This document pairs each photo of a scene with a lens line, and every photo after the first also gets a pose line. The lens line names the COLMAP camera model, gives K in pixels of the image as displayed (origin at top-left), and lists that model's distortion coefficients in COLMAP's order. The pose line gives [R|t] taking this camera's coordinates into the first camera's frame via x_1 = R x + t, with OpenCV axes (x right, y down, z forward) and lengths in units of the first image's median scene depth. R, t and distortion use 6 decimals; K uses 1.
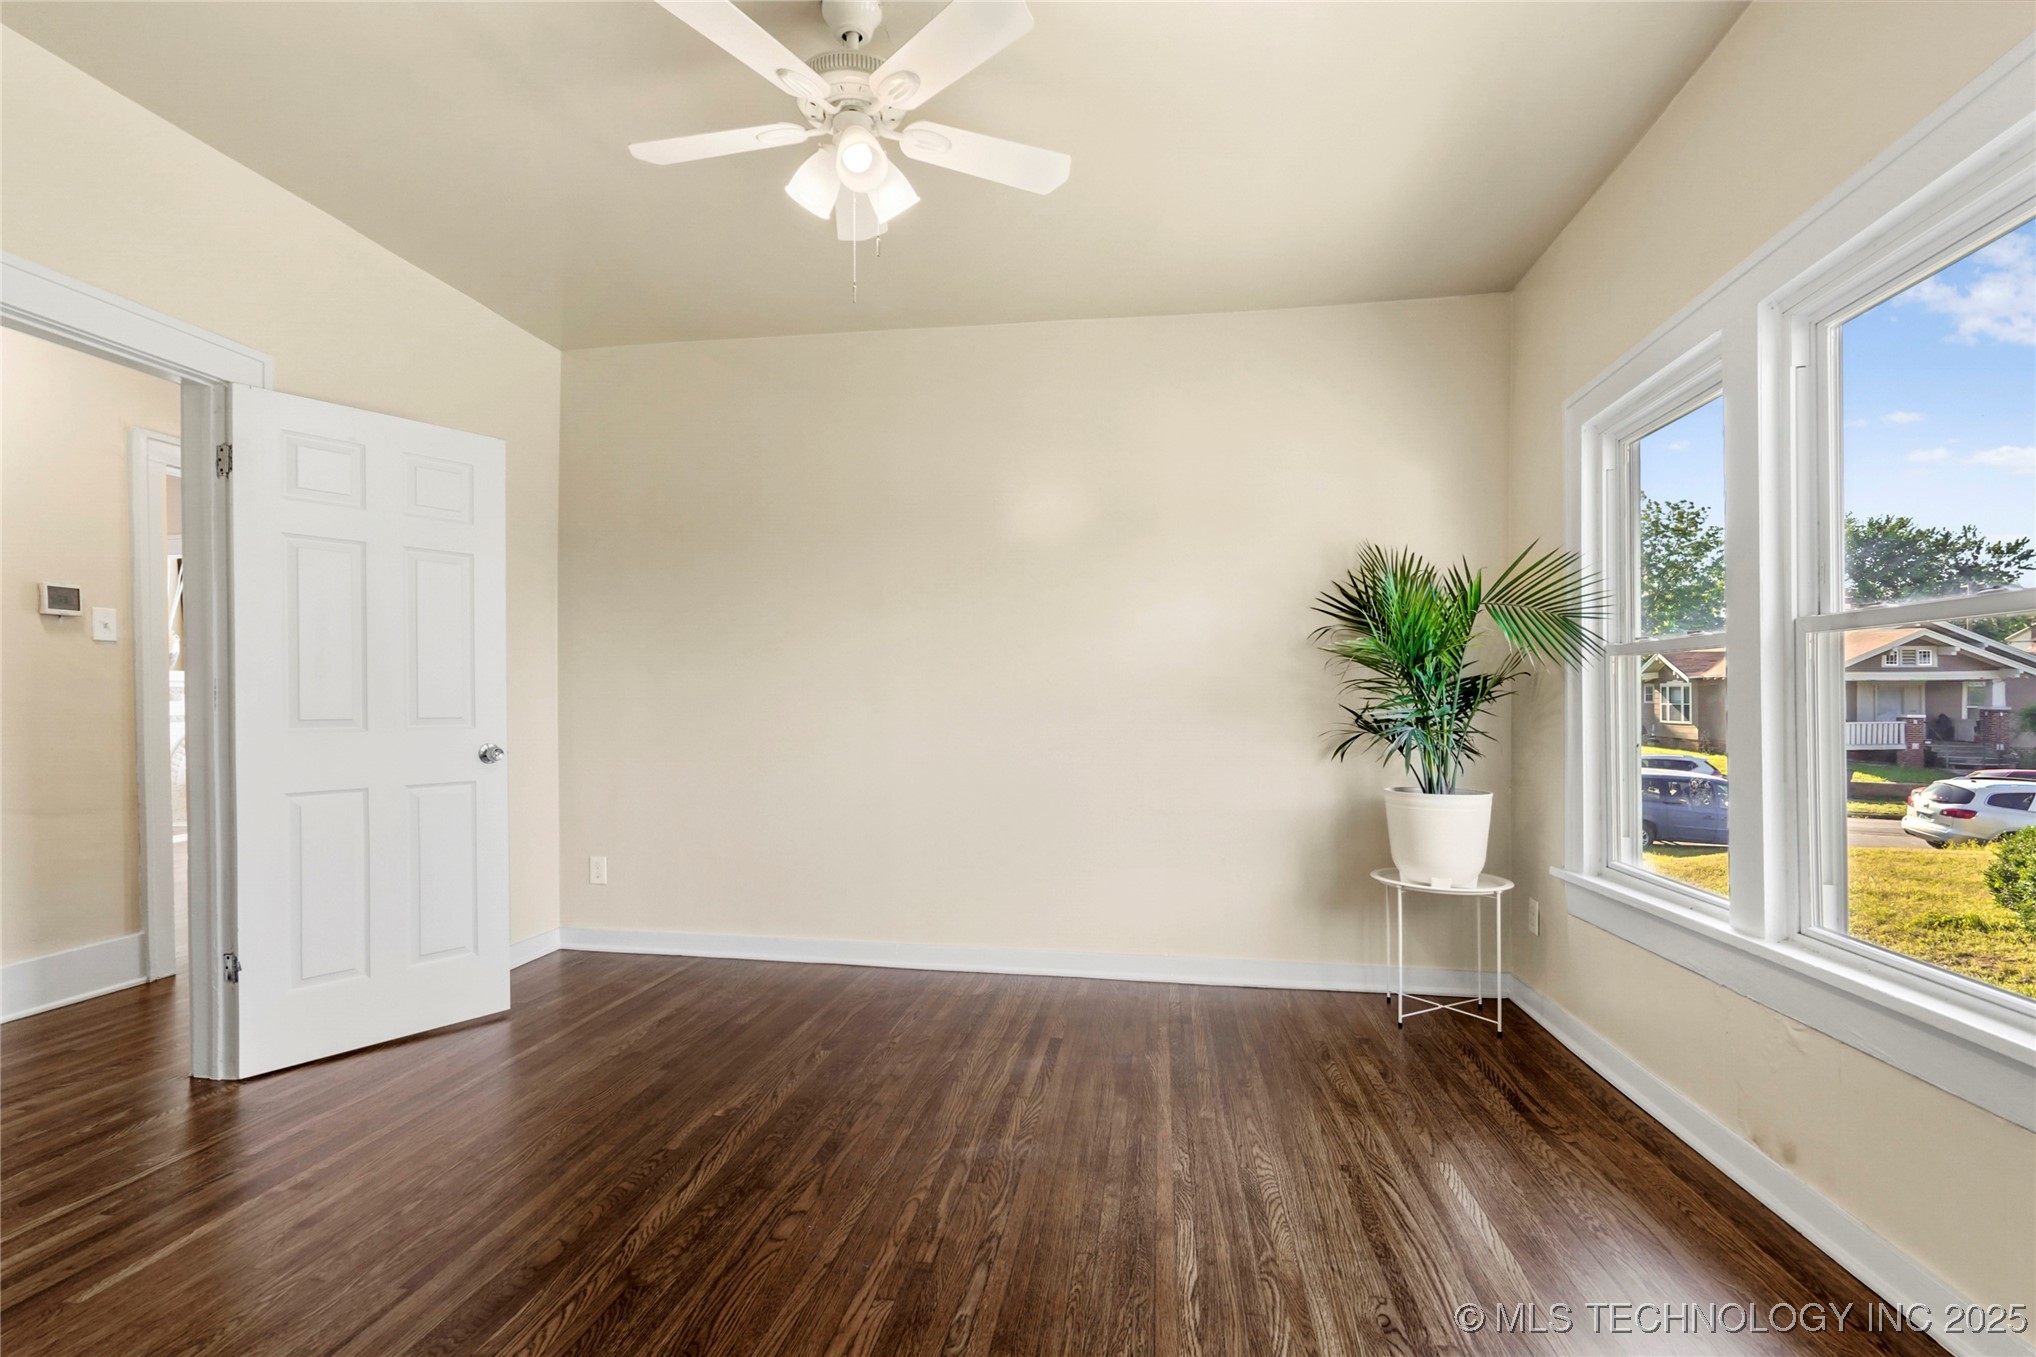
lens RADIAL K [[922.0, 0, 1013.0], [0, 922.0, 712.1], [0, 0, 1]] dist [0.001253, 0.000388]
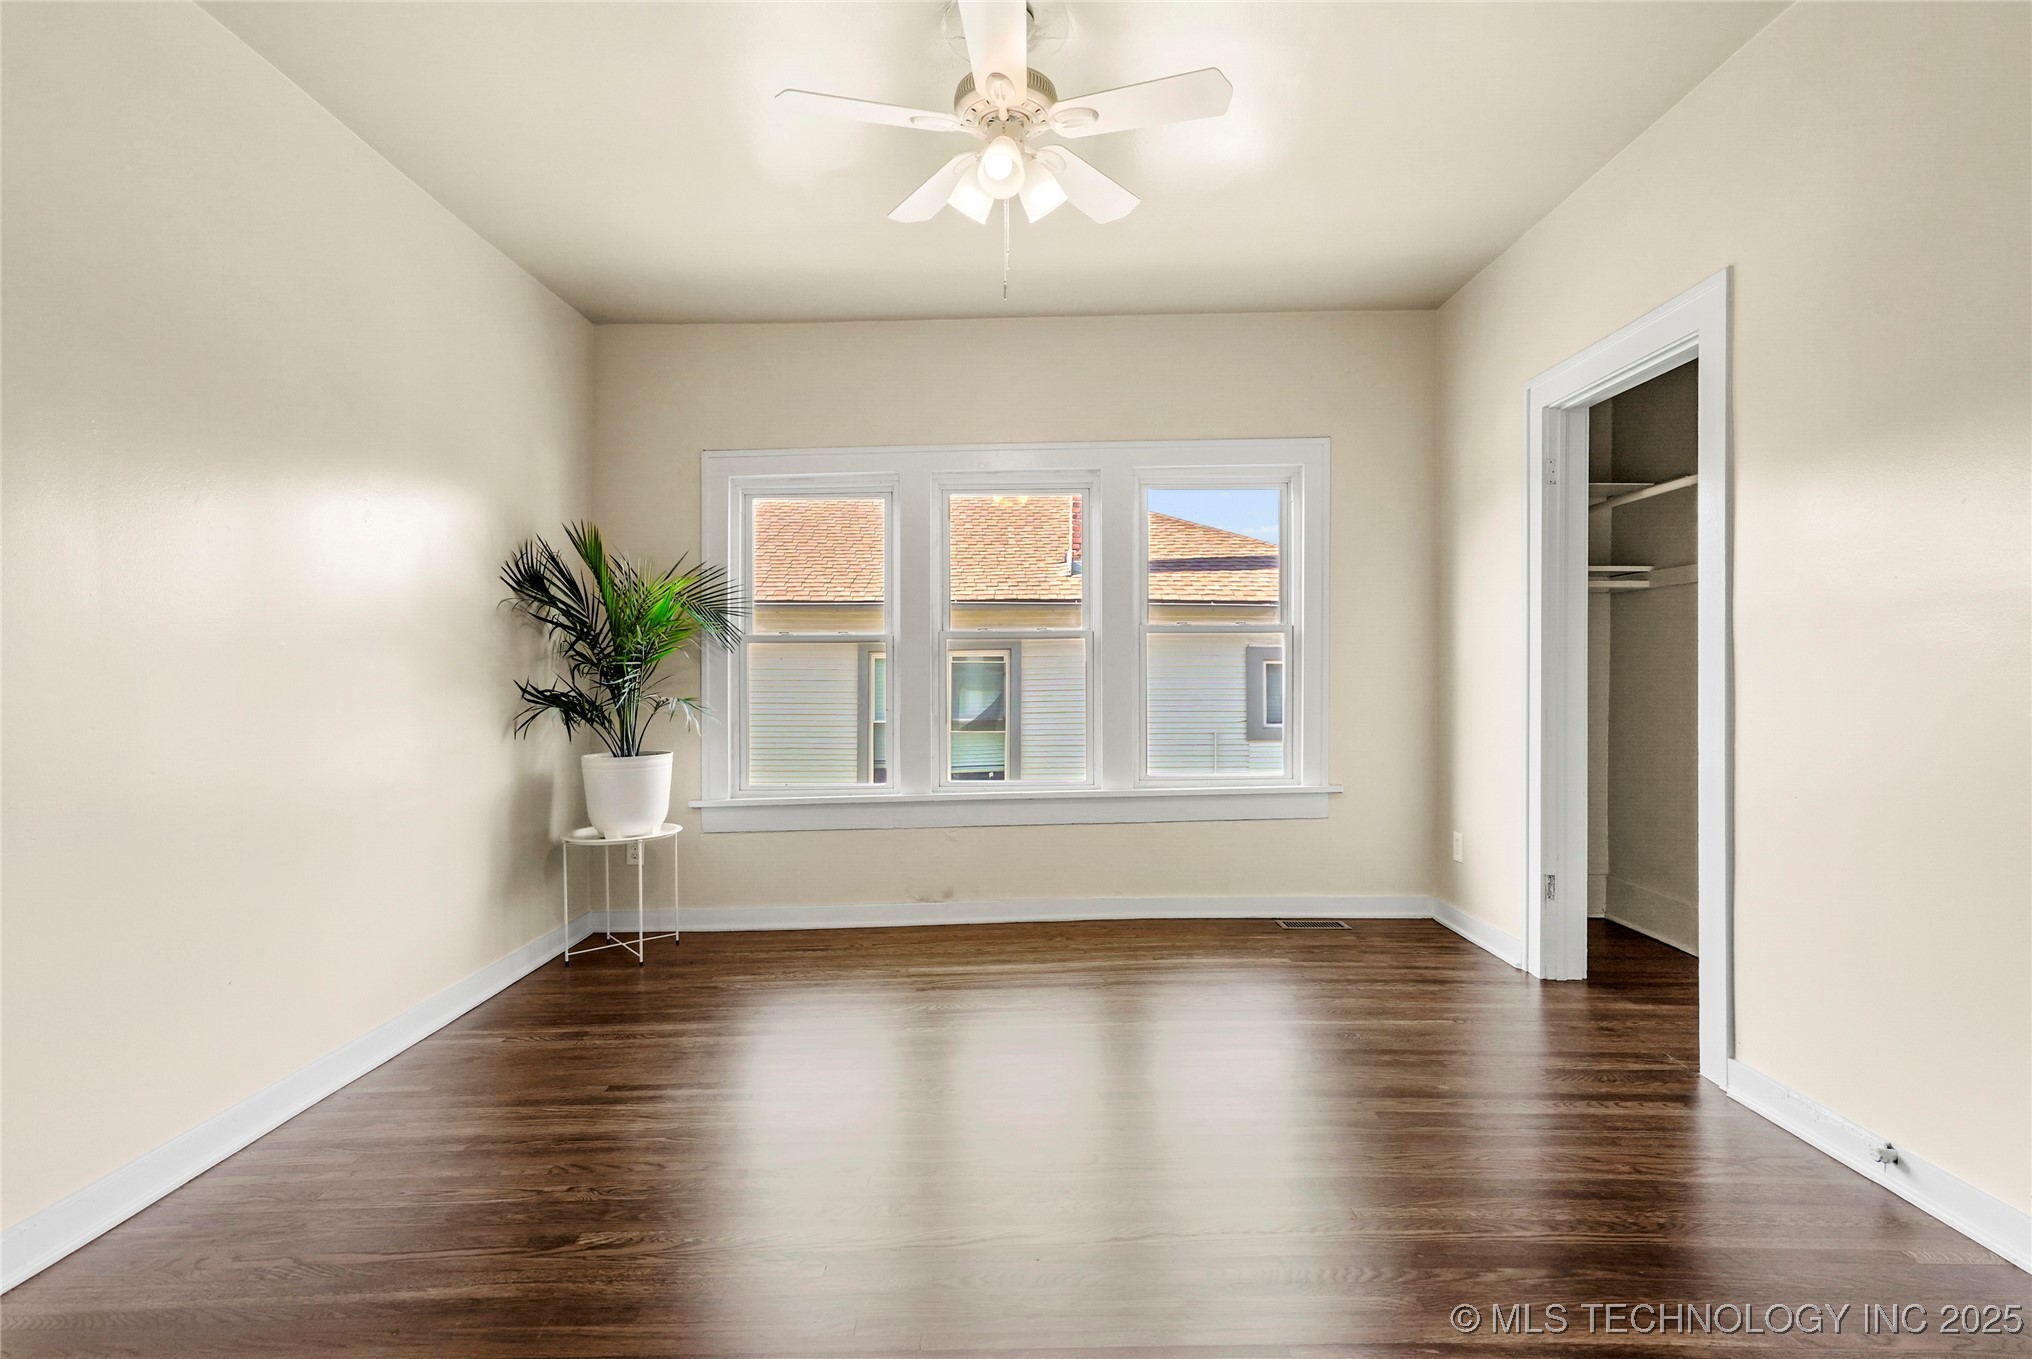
lens RADIAL K [[966.6, 0, 1022.3], [0, 966.6, 675.0], [0, 0, 1]] dist [0.001599, 0.001706]
pose [[-0.159136, -0.008227, 0.987222, -0.808072], [0.008583, 0.999916, 0.009717, -0.019106], [-0.987219, 0.010019, -0.159052, 0.721991]]
